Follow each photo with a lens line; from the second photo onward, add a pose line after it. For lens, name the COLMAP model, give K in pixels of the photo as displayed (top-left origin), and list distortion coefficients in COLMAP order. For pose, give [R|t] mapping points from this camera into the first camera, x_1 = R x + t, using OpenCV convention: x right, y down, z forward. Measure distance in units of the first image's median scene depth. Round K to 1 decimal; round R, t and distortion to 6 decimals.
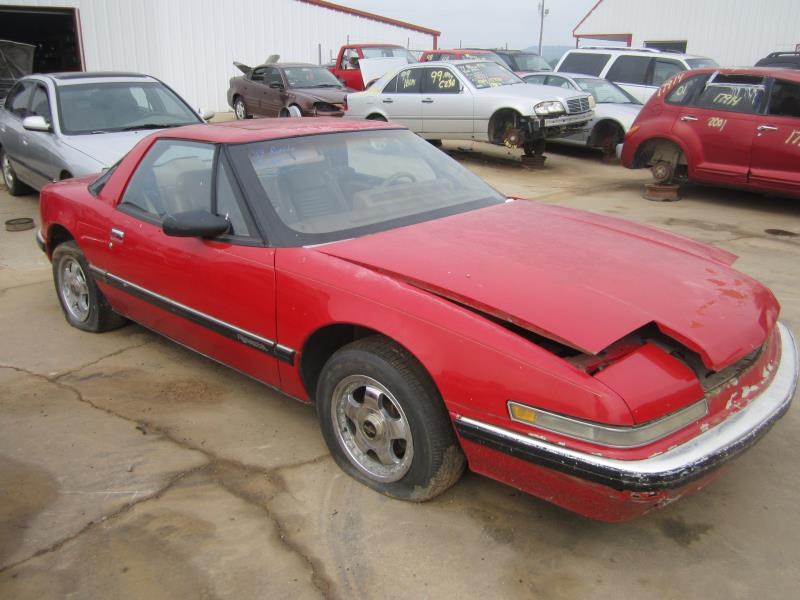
lens RADIAL K [[657.0, 0, 397.8], [0, 657.0, 299.1], [0, 0, 1]] dist [-0.058086, 0.013012]
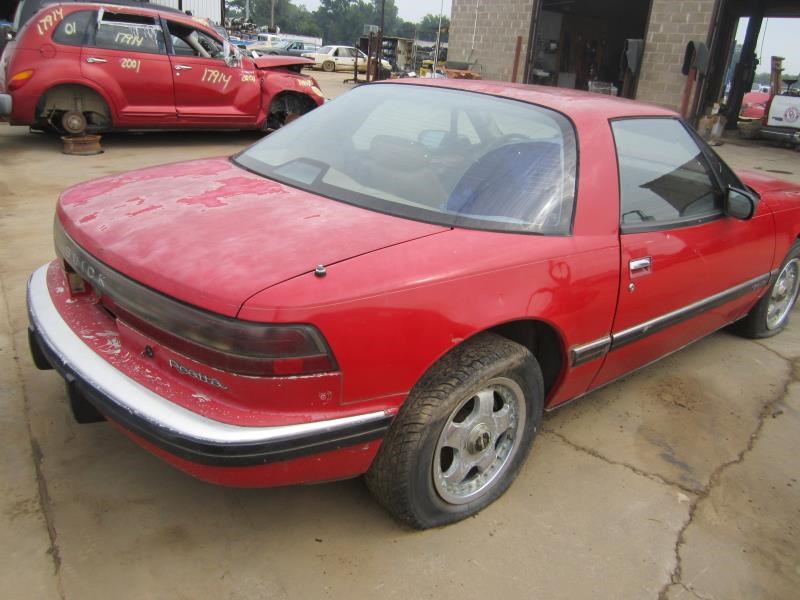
lens RADIAL K [[657.0, 0, 397.8], [0, 657.0, 299.1], [0, 0, 1]] dist [-0.058086, 0.013012]
pose [[0.142412, -0.350429, 0.925699, -0.478199], [0.253473, 0.916957, 0.308124, -0.147215], [-0.956802, 0.190759, 0.219410, 0.471910]]
